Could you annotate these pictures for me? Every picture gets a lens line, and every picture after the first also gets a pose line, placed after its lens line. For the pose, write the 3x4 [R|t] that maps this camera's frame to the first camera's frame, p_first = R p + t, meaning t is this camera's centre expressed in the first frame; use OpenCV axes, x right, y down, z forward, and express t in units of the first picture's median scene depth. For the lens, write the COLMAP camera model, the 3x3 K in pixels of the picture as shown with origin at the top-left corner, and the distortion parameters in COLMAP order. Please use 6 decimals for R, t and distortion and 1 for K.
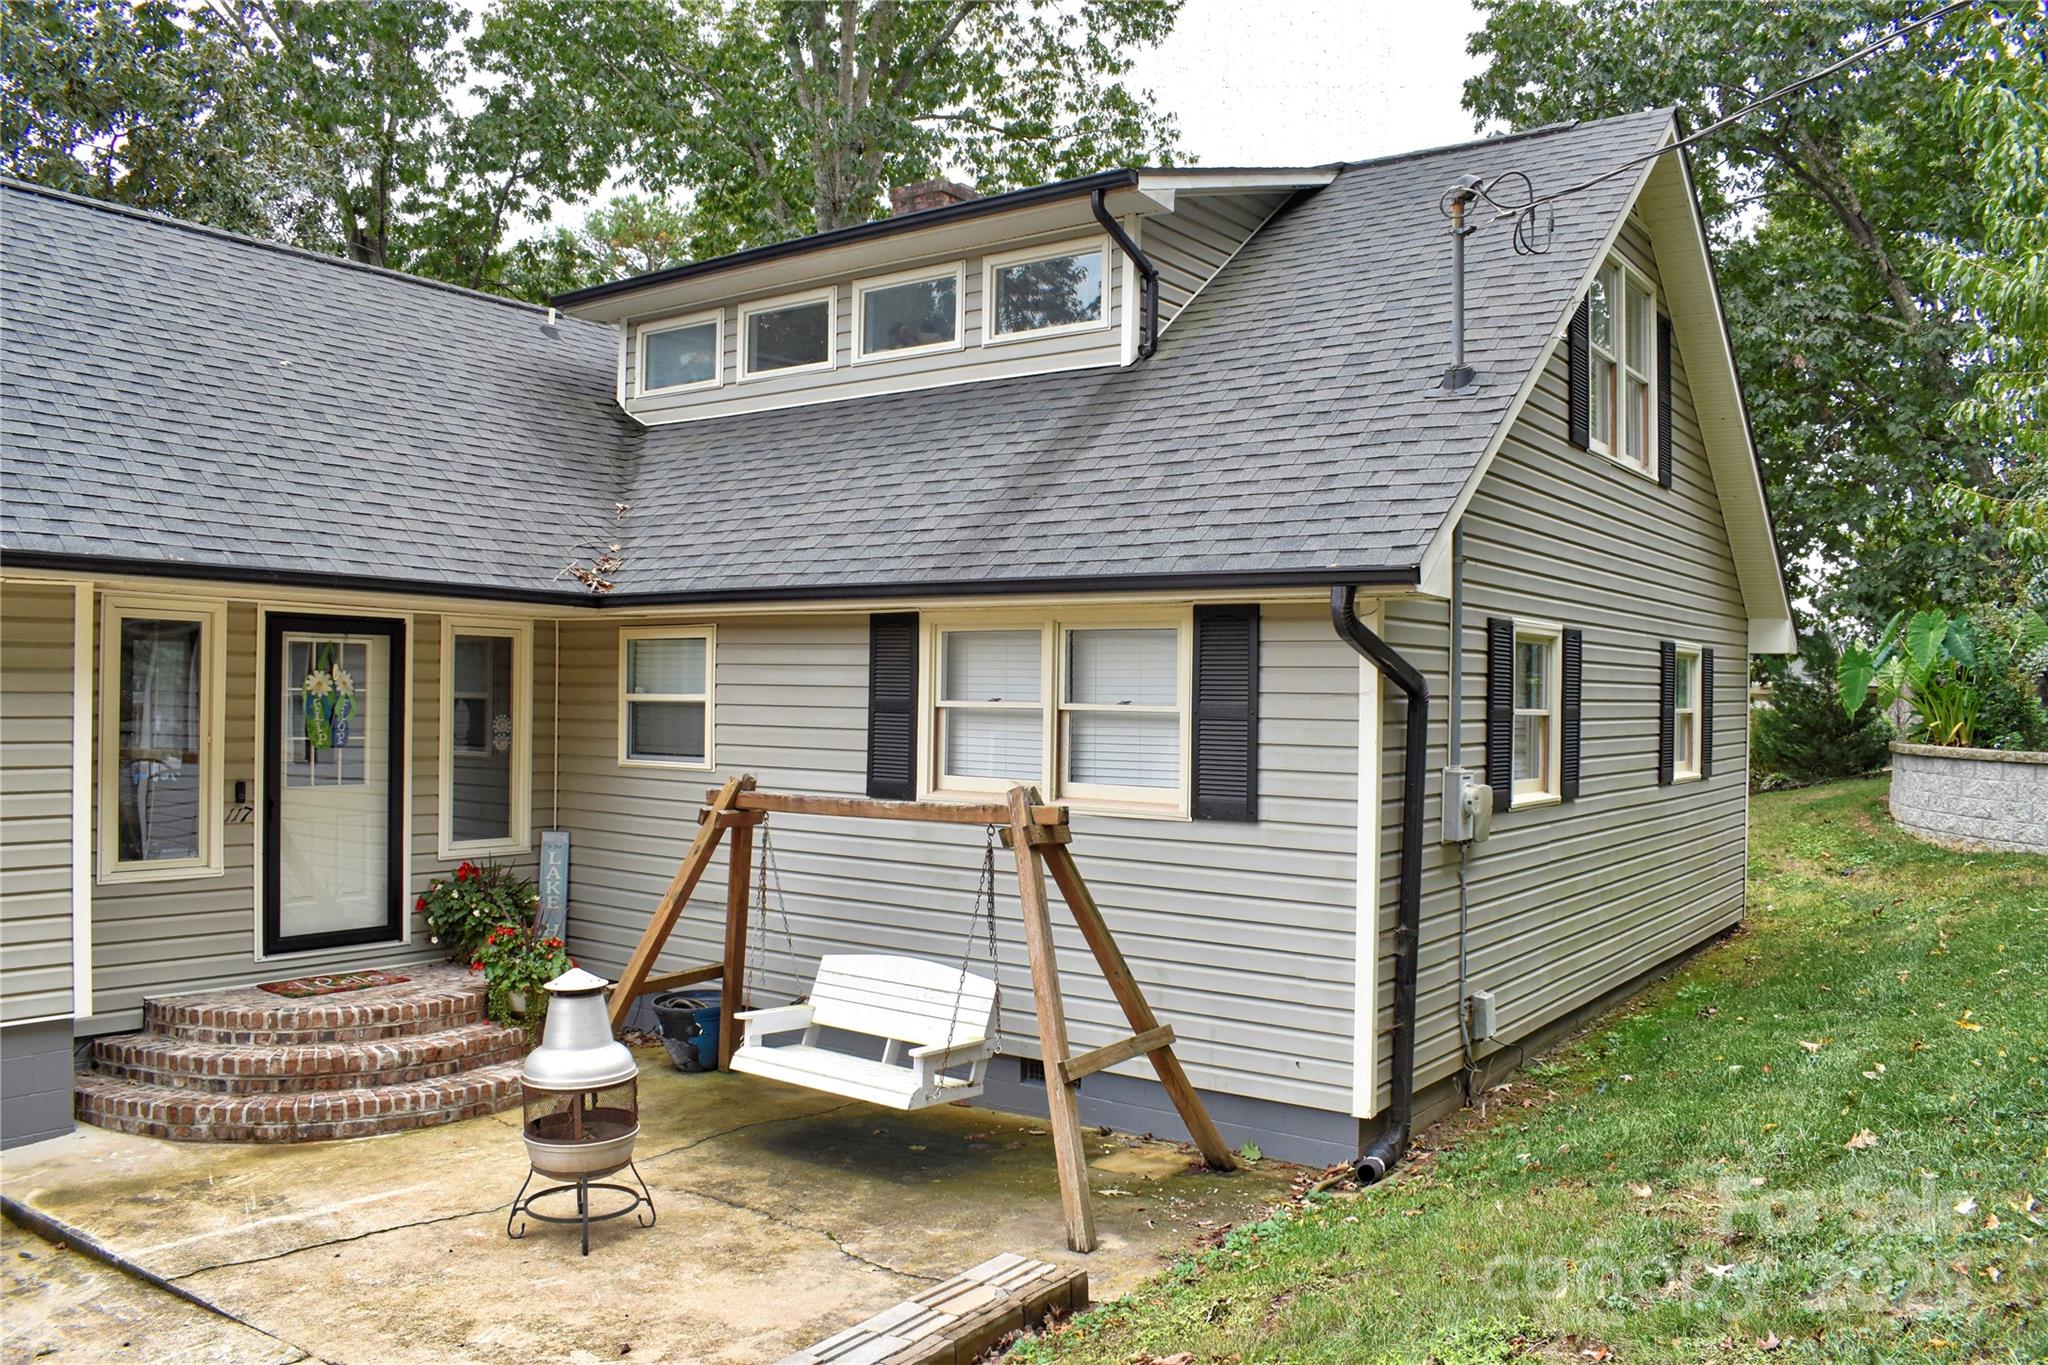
lens RADIAL K [[1603.7, 0, 1037.9], [0, 1603.7, 693.0], [0, 0, 1]] dist [-0.095421, 0.013189]
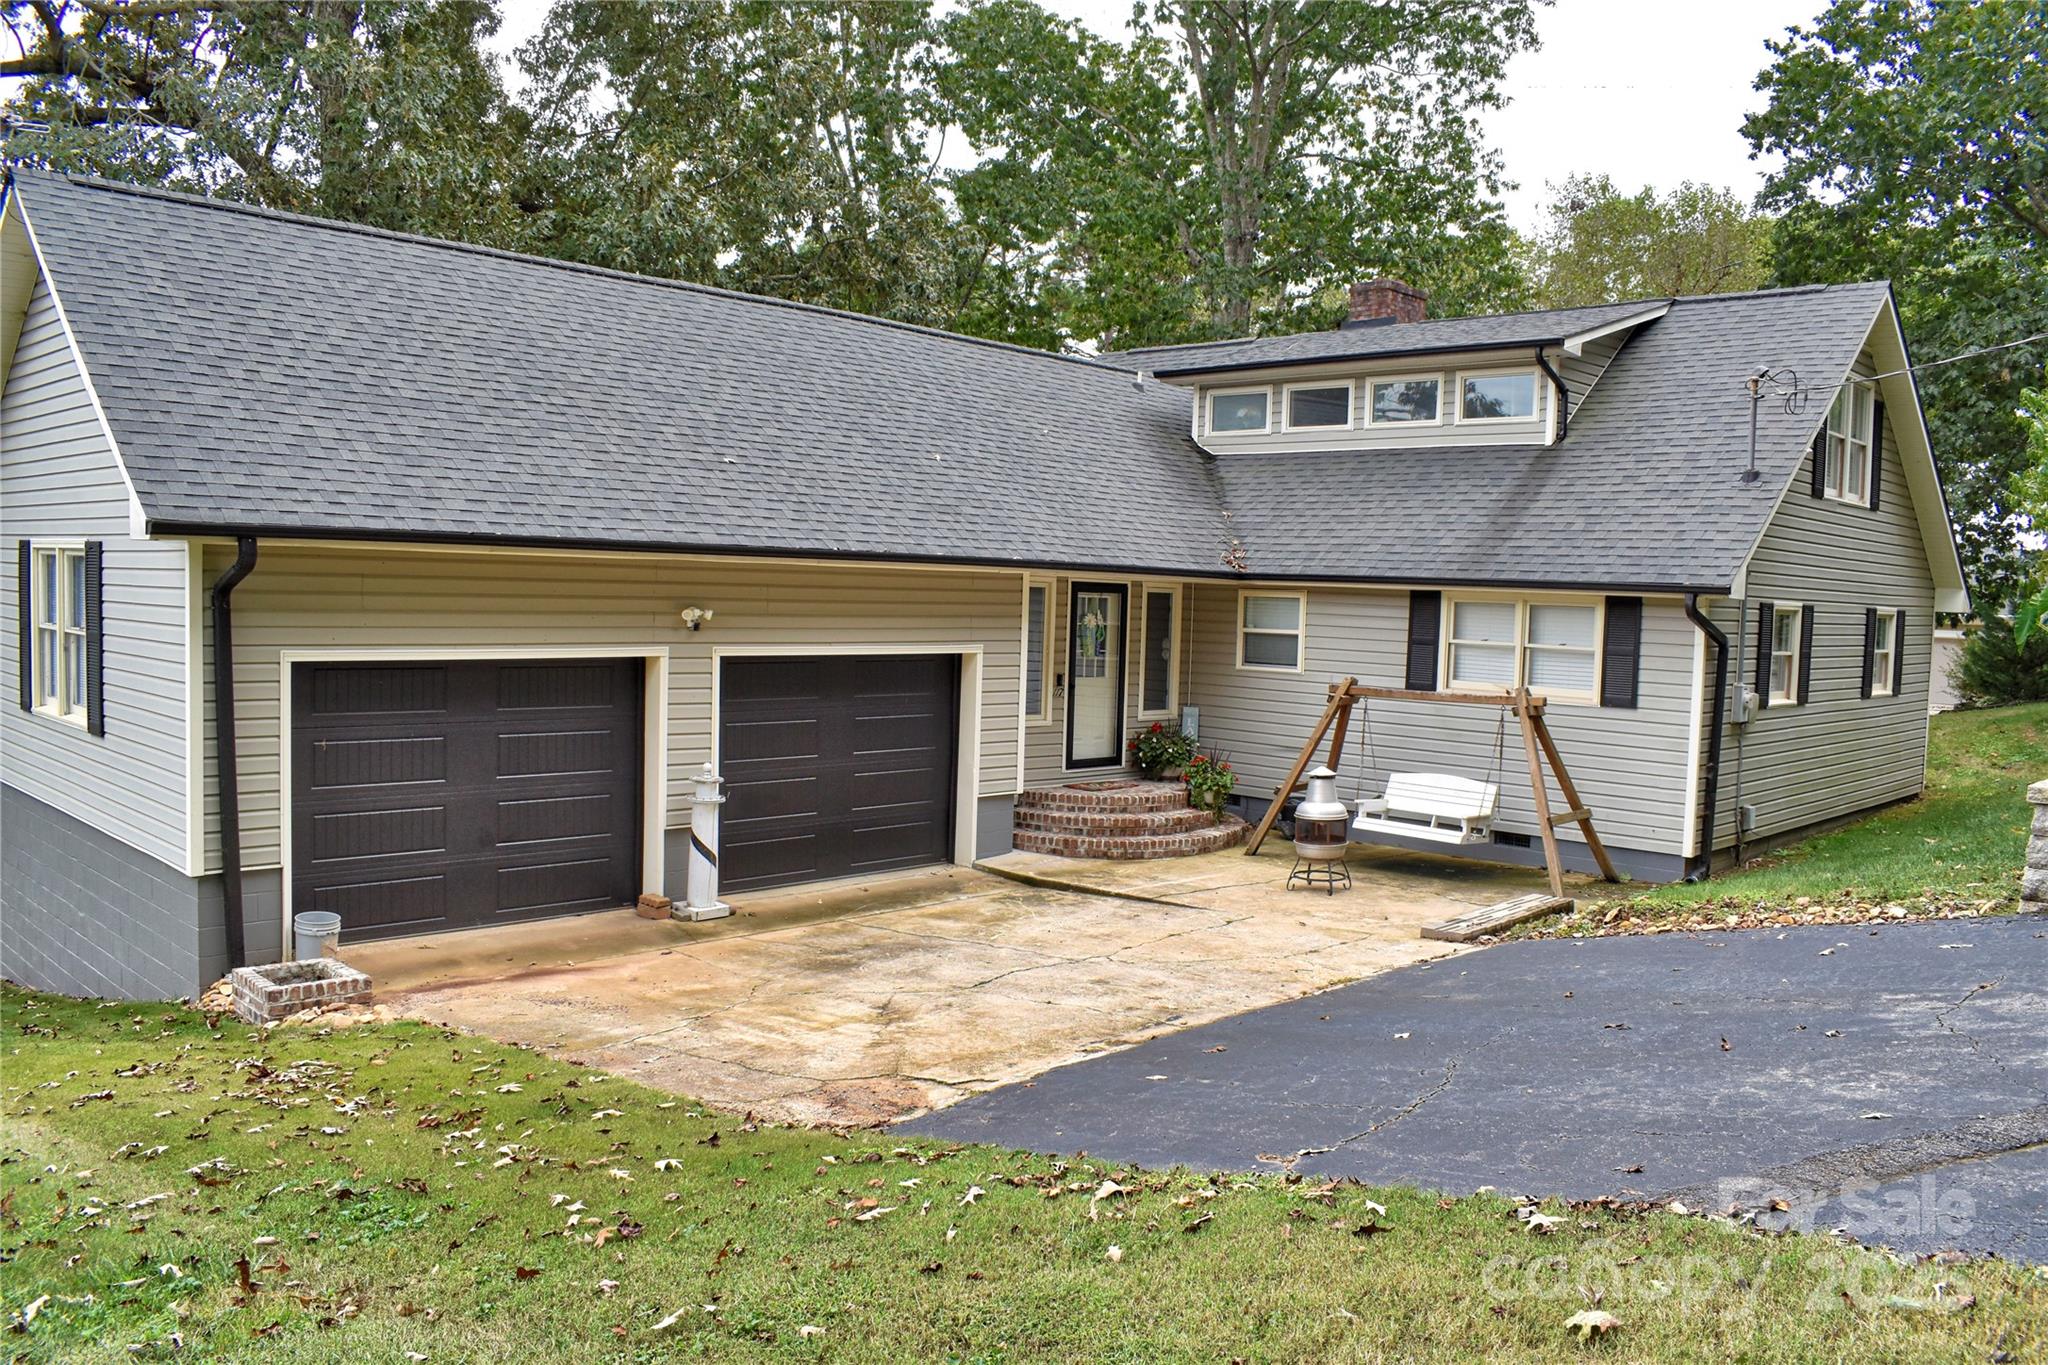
lens RADIAL K [[1603.7, 0, 1037.9], [0, 1603.7, 693.0], [0, 0, 1]] dist [-0.095421, 0.013189]
pose [[0.990364, 0.027159, -0.135797, -0.285366], [-0.018680, 0.997818, 0.063324, -0.041273], [0.137221, -0.060177, 0.988711, -0.888454]]
